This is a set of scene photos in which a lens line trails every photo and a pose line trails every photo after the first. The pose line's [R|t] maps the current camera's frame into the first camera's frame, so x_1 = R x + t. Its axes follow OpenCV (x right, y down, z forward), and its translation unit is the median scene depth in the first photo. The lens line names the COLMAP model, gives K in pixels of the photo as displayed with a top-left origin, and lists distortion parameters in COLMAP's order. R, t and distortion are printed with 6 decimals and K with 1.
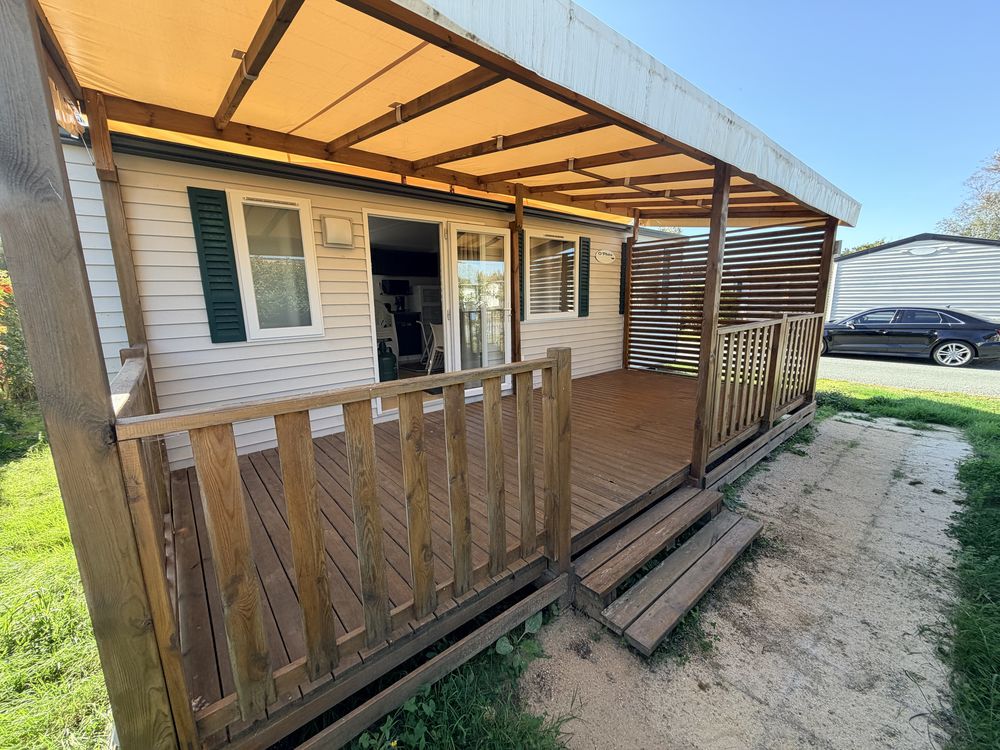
lens RADIAL K [[395.3, 0, 501.3], [0, 395.3, 379.5], [0, 0, 1]] dist [-0.001941, 0.000066]
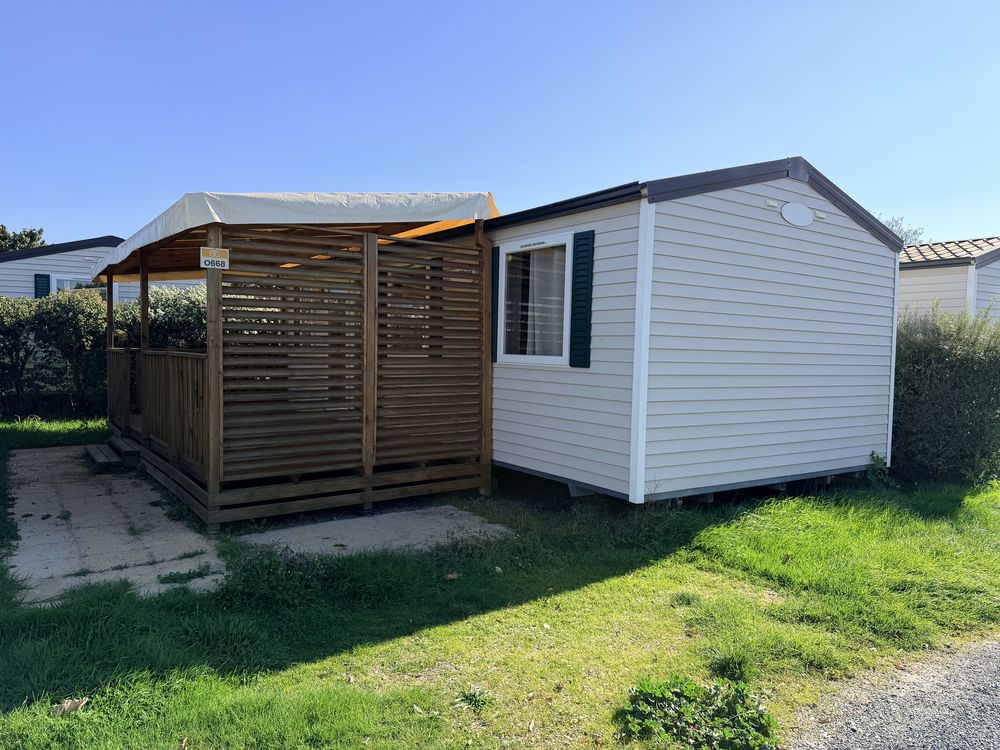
lens RADIAL K [[696.9, 0, 501.2], [0, 696.9, 373.8], [0, 0, 1]] dist [0.004578, 0.001054]
pose [[-0.067160, 0.068789, -0.995368, 1.245491], [-0.200444, 0.976351, 0.081000, -0.216515], [0.977401, 0.204955, -0.051784, 0.982574]]
